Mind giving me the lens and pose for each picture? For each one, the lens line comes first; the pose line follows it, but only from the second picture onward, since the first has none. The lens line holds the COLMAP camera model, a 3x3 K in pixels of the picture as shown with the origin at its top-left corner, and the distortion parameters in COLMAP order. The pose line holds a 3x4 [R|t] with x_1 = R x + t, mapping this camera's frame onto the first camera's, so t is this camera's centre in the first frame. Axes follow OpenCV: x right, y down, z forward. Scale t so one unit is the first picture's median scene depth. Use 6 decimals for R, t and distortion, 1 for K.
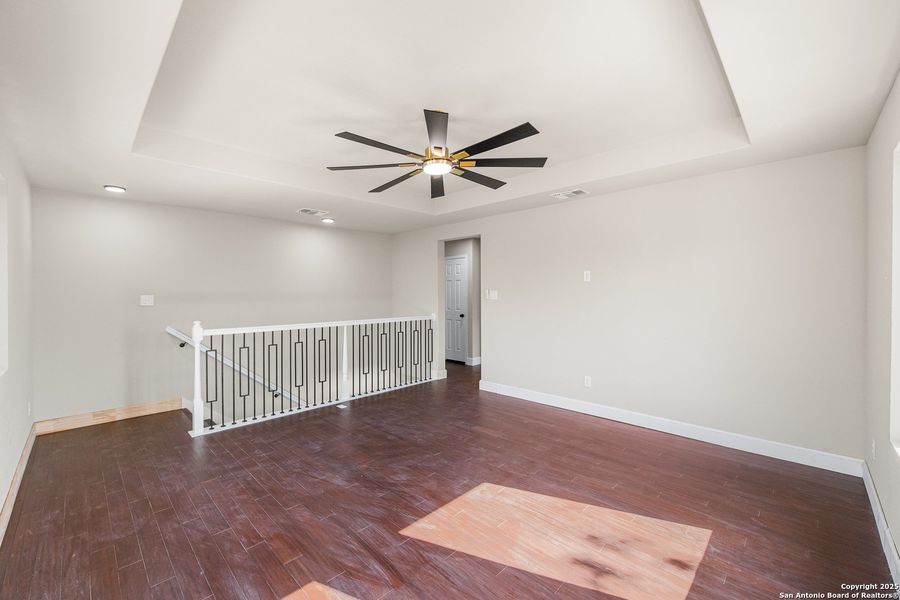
lens RADIAL K [[359.5, 0, 445.3], [0, 359.5, 298.8], [0, 0, 1]] dist [0.001435, 0.000232]
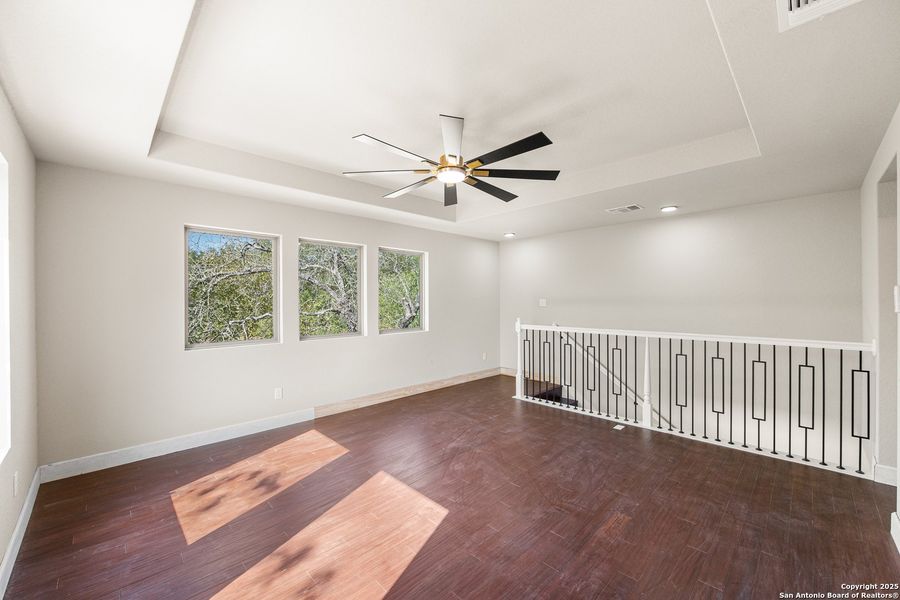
lens RADIAL K [[359.5, 0, 445.3], [0, 359.5, 298.8], [0, 0, 1]] dist [0.001435, 0.000232]
pose [[-0.013723, 0.001754, -0.999904, 0.749541], [-0.008067, 0.999966, 0.001865, -0.013754], [0.999873, 0.008092, -0.013709, 0.747380]]
